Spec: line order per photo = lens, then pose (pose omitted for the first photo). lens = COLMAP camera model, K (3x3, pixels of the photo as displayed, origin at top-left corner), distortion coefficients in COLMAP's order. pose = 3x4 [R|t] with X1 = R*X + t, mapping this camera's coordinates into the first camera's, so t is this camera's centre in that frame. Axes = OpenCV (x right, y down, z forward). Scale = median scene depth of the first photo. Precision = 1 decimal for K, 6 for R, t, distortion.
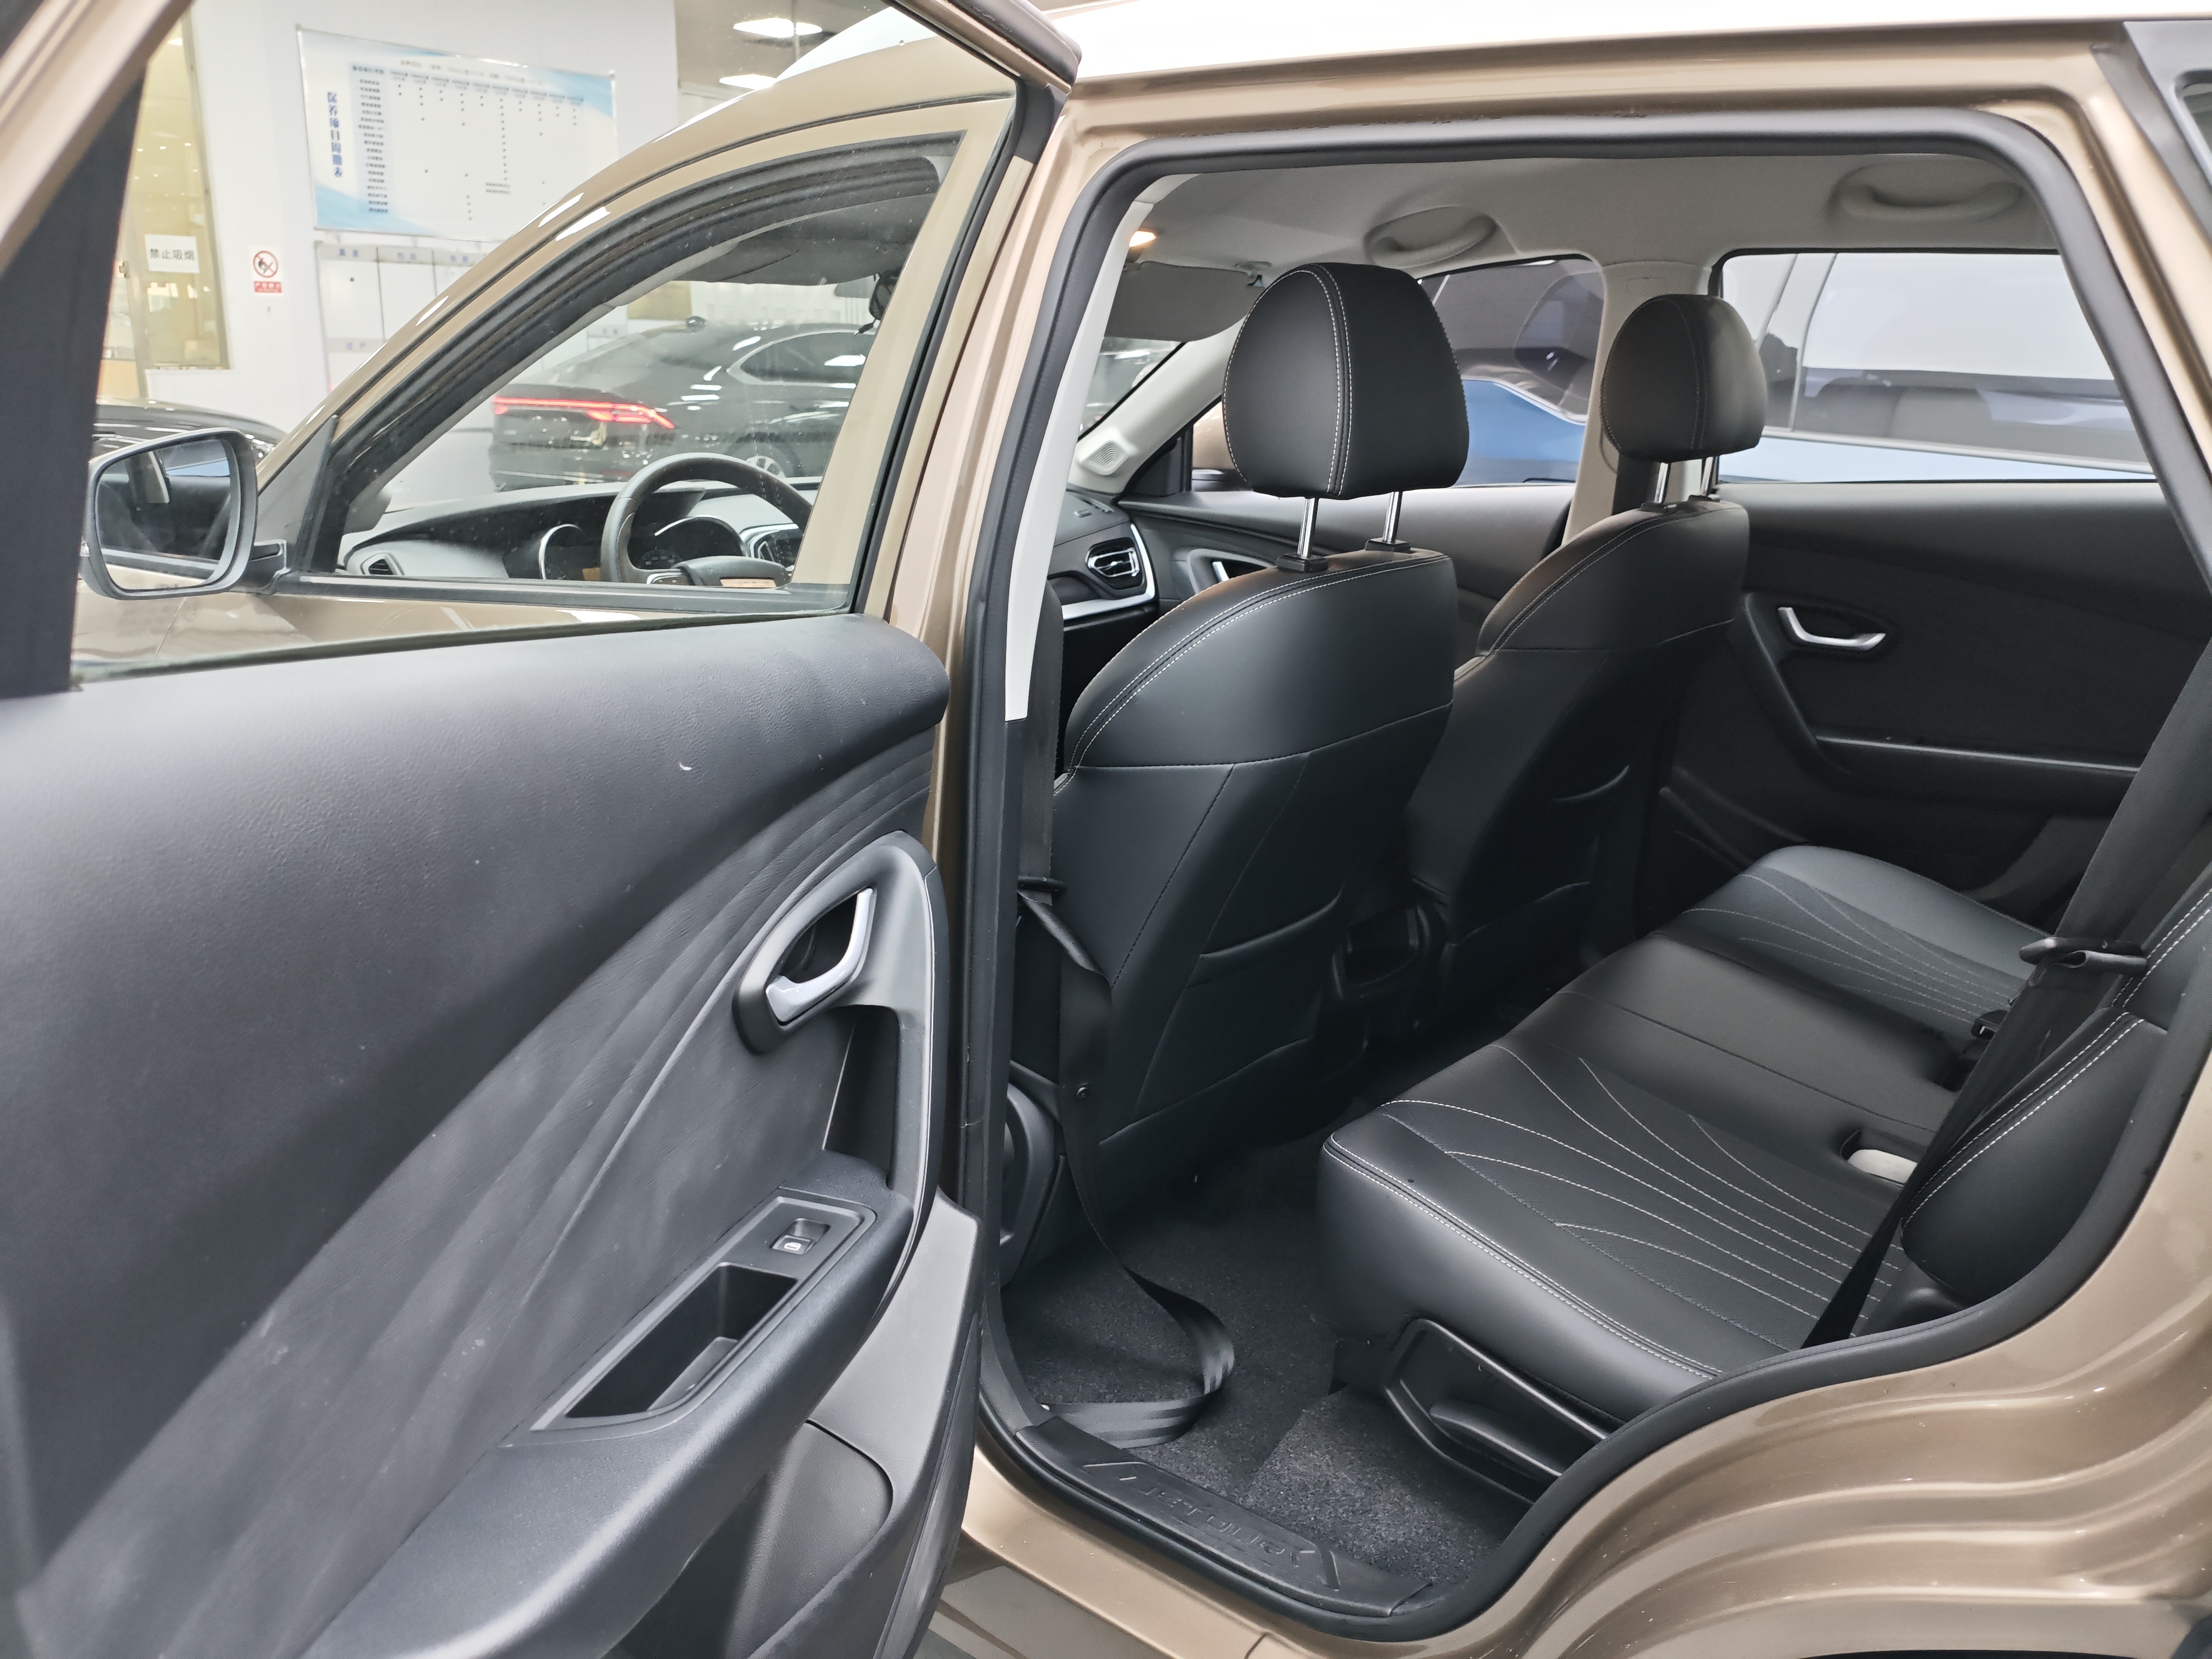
lens RADIAL K [[1691.8, 0, 1119.4], [0, 1691.8, 833.1], [0, 0, 1]] dist [0.093966, -0.179226]
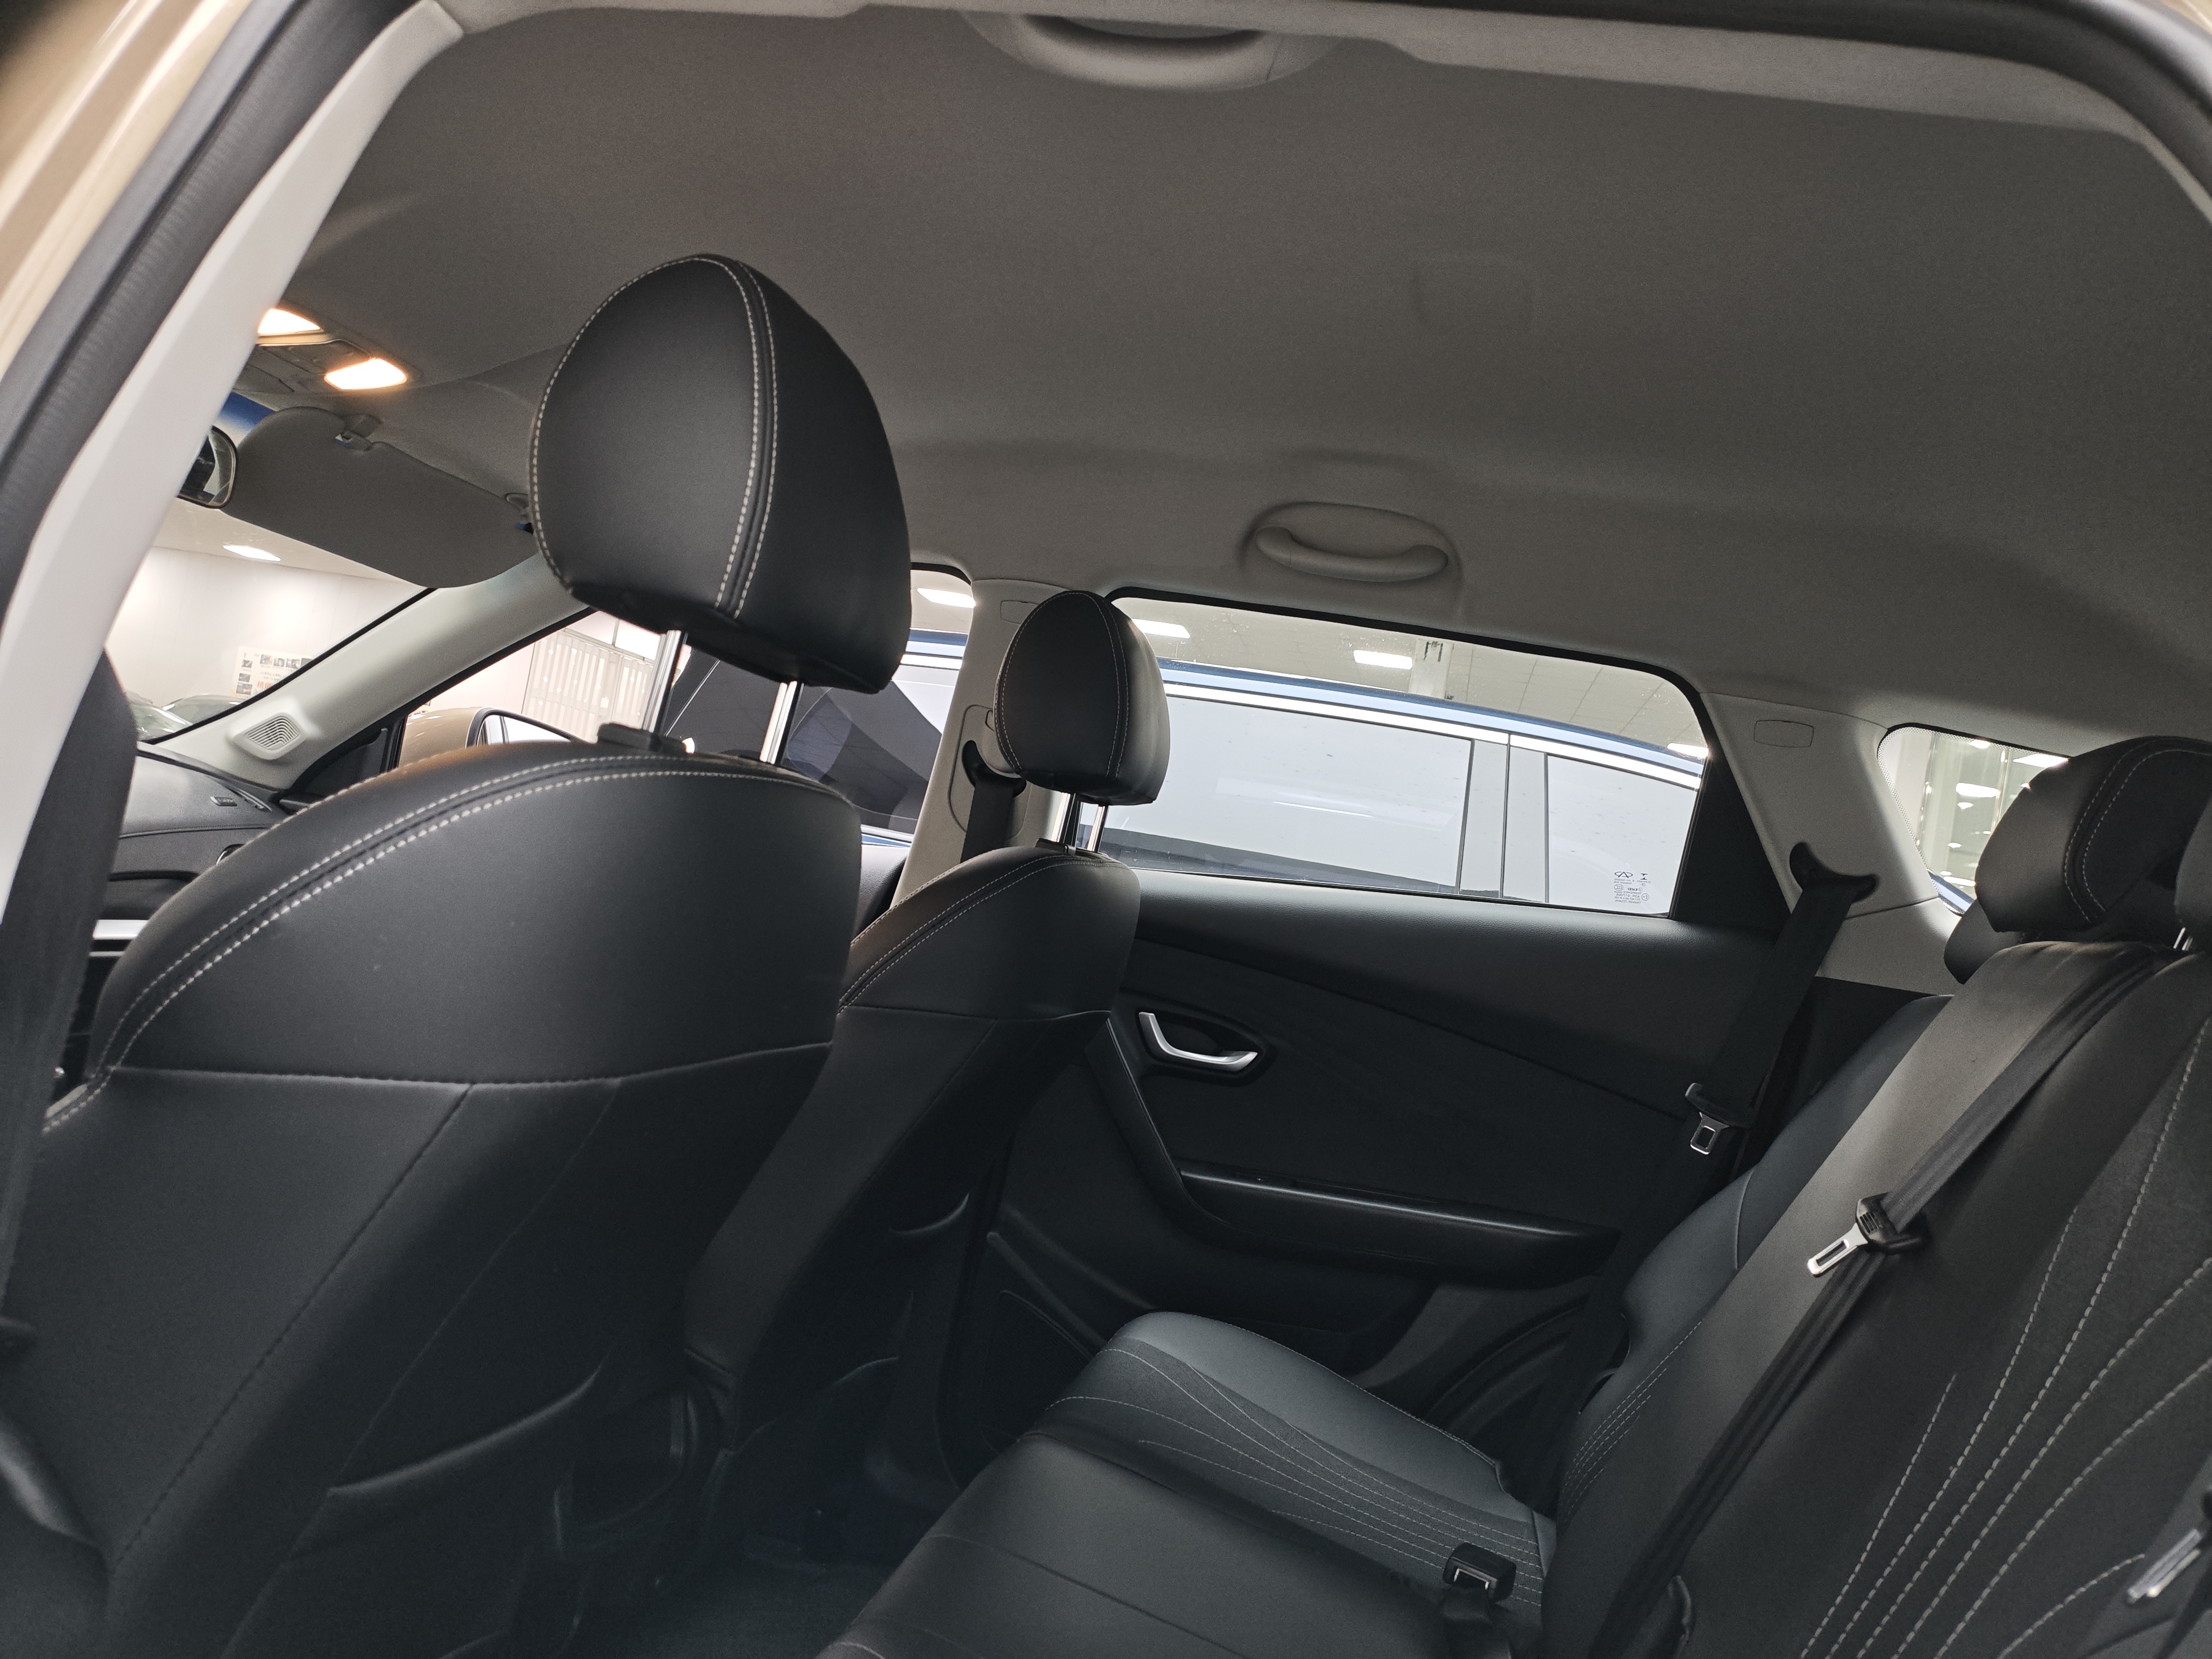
lens RADIAL K [[1668.7, 0, 1109.1], [0, 1668.7, 808.3], [0, 0, 1]] dist [0.055469, -0.113353]
pose [[0.887523, 0.158824, 0.432525, 0.004915], [-0.027457, 0.955276, -0.294438, 0.013273], [-0.459944, 0.249445, 0.852191, 0.290378]]
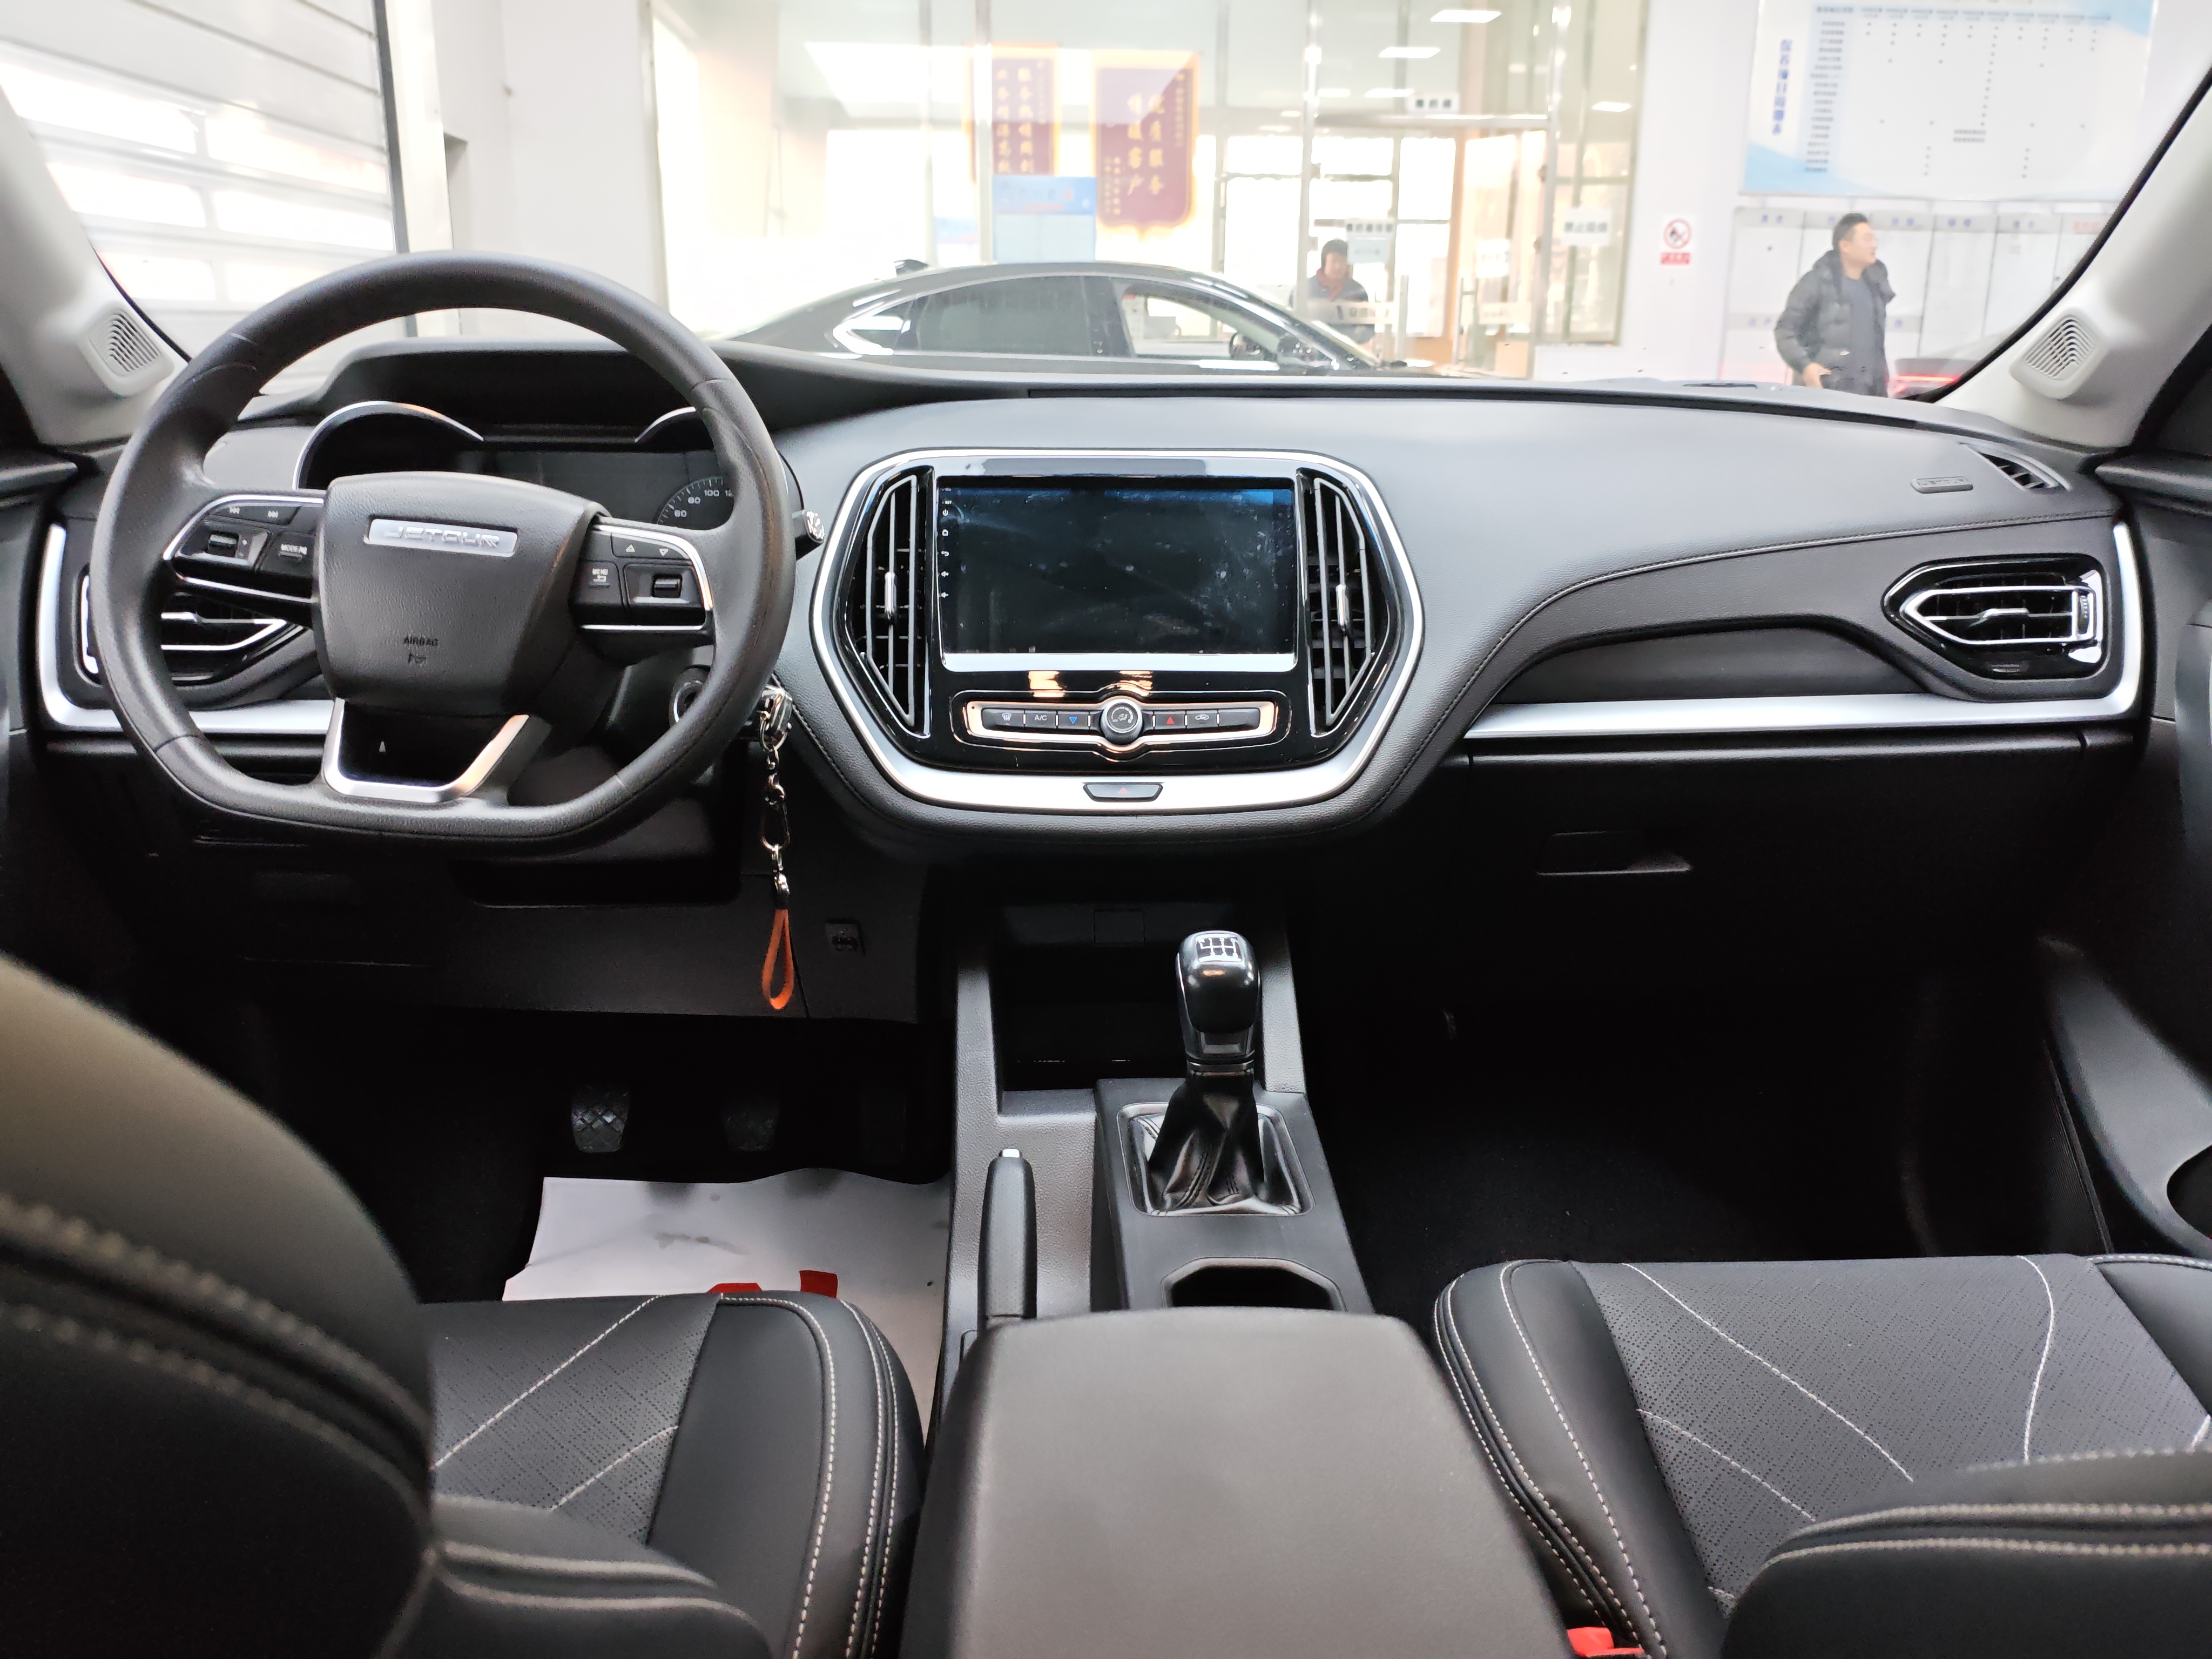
lens RADIAL K [[1691.8, 0, 1119.4], [0, 1691.8, 833.1], [0, 0, 1]] dist [0.093966, -0.179226]
pose [[0.659153, 0.200332, -0.724834, 0.203803], [-0.203613, 0.975405, 0.084424, -0.125055], [0.723919, 0.091937, 0.683731, 0.723109]]
